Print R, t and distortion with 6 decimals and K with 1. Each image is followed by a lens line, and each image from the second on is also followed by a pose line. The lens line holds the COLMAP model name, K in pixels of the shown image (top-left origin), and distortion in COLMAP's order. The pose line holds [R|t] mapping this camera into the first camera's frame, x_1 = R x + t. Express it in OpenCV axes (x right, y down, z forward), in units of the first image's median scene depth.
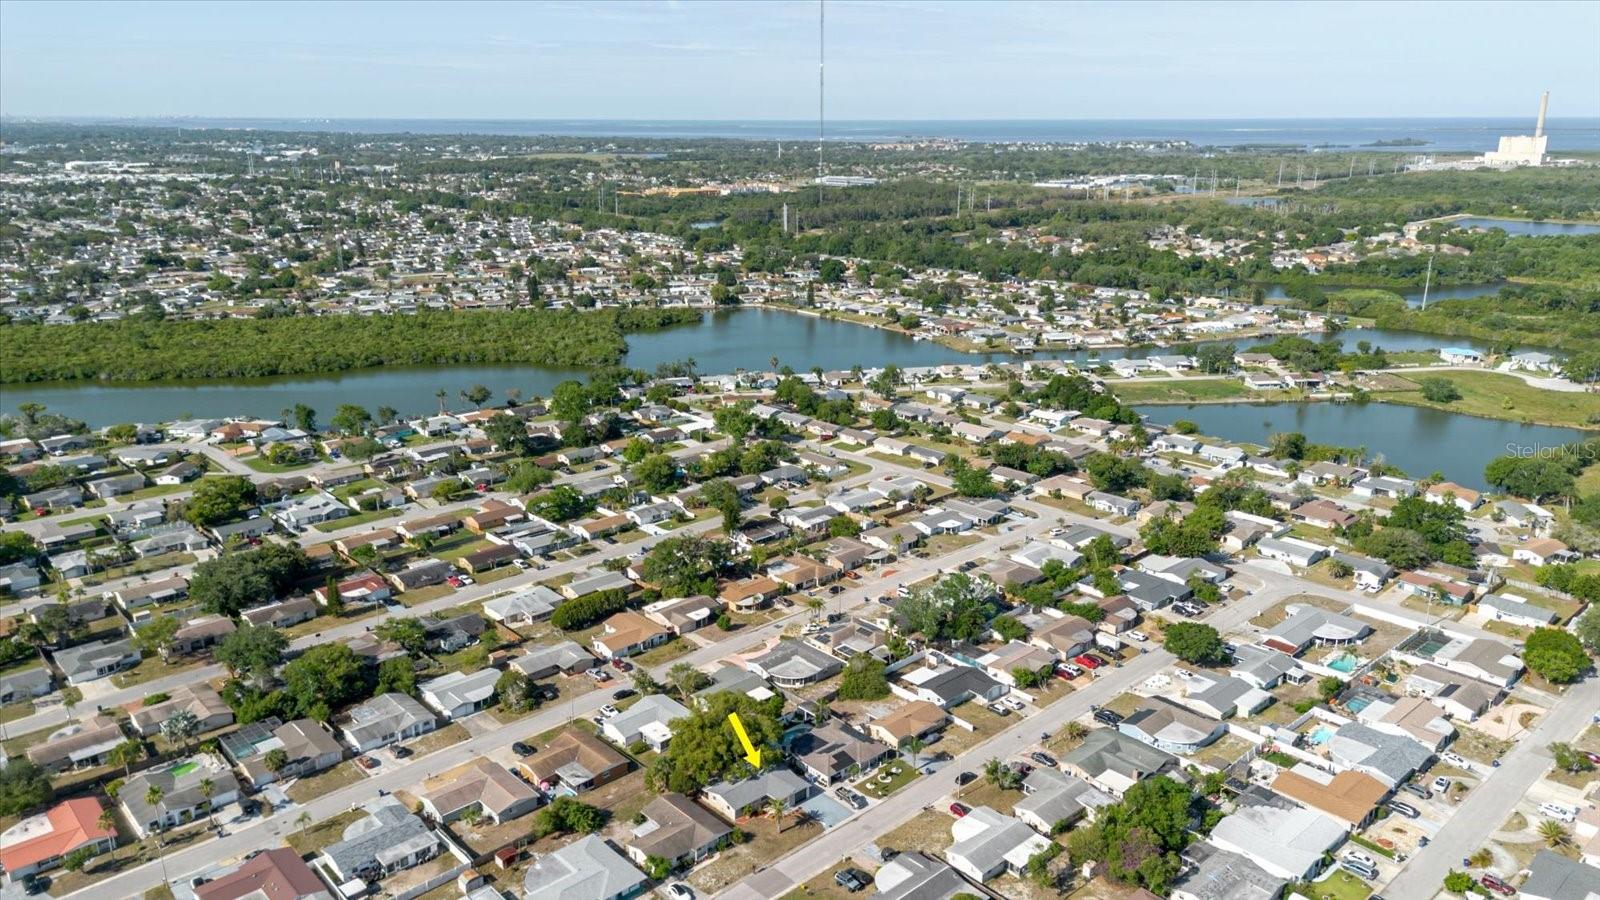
lens RADIAL K [[1154.2, 0, 800.0], [0, 1154.2, 450.0], [0, 0, 1]] dist [0.104009, -0.125432]
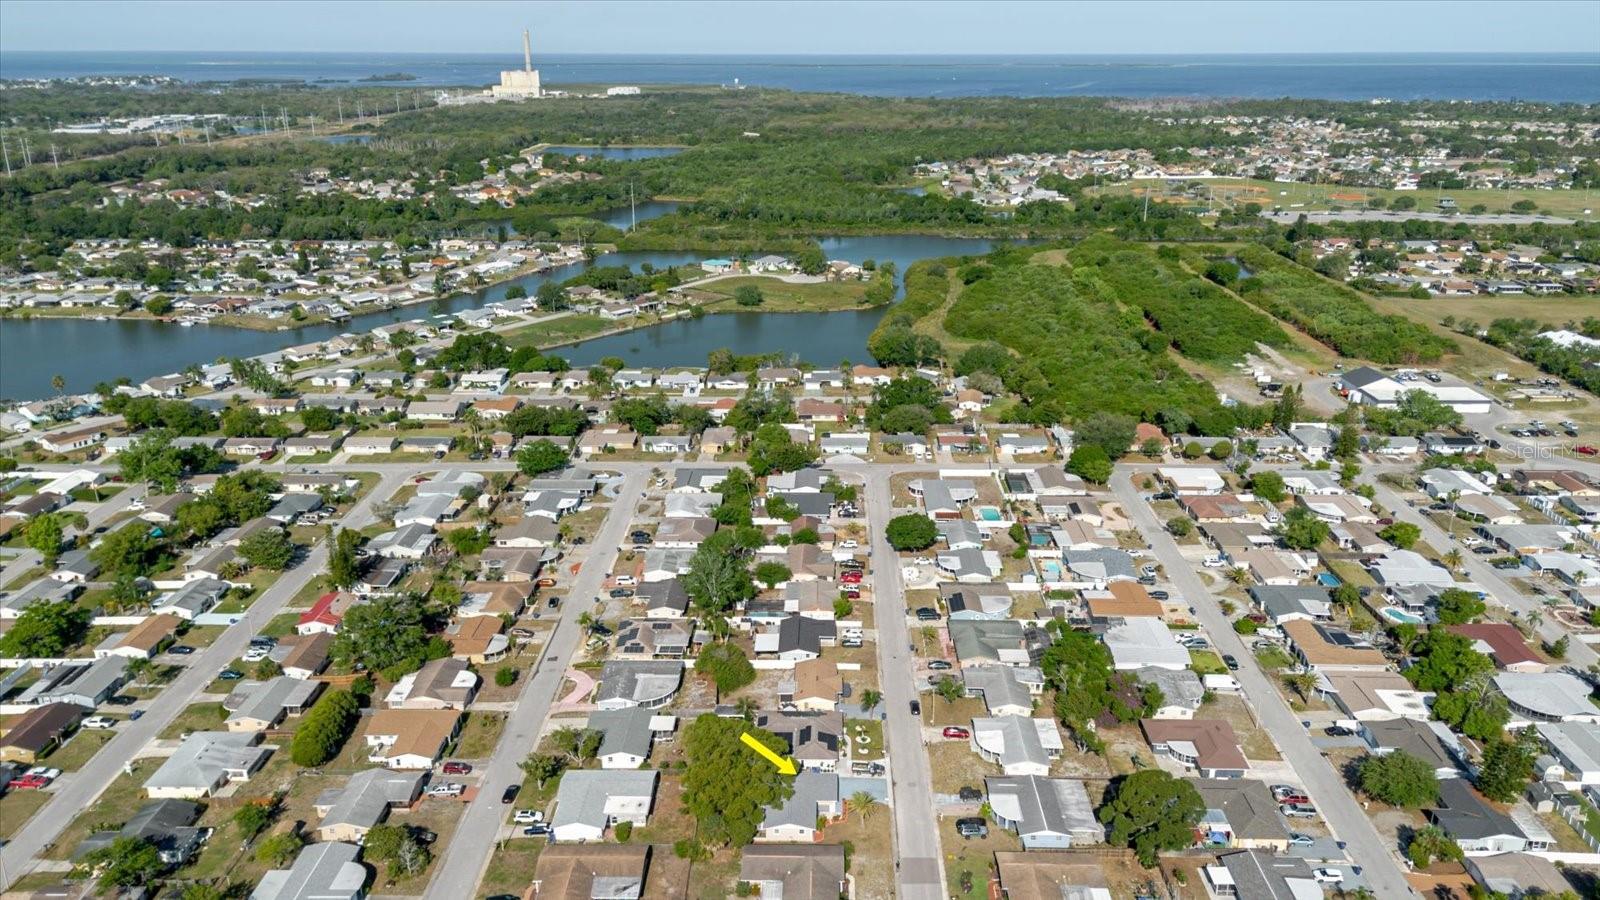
lens RADIAL K [[1154.2, 0, 800.0], [0, 1154.2, 450.0], [0, 0, 1]] dist [0.104009, -0.125432]
pose [[0.693908, -0.235333, 0.680521, -0.359455], [0.200010, 0.970888, 0.131802, -0.062261], [-0.691728, 0.044653, 0.720777, 0.188536]]
